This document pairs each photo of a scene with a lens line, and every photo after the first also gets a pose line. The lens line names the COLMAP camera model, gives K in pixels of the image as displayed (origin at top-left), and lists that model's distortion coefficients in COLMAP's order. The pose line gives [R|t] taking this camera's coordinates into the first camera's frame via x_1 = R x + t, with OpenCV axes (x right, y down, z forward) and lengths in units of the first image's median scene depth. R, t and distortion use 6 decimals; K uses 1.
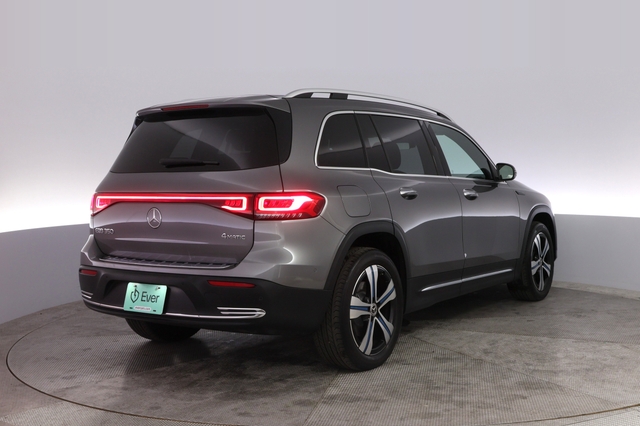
lens RADIAL K [[511.7, 0, 324.9], [0, 511.7, 209.5], [0, 0, 1]] dist [-0.003713, -0.007429]
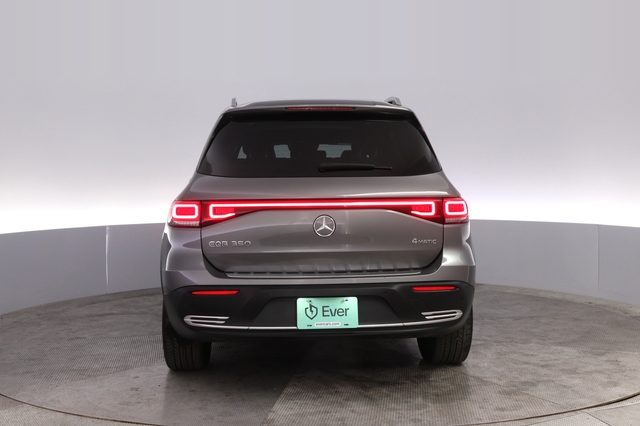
lens RADIAL K [[511.7, 0, 320.9], [0, 511.7, 216.3], [0, 0, 1]] dist [-0.003713, -0.007429]
pose [[0.917768, -0.026690, 0.396220, -0.707352], [0.026205, 0.999635, 0.006640, -0.007734], [-0.396252, 0.004289, 0.918132, 0.148417]]
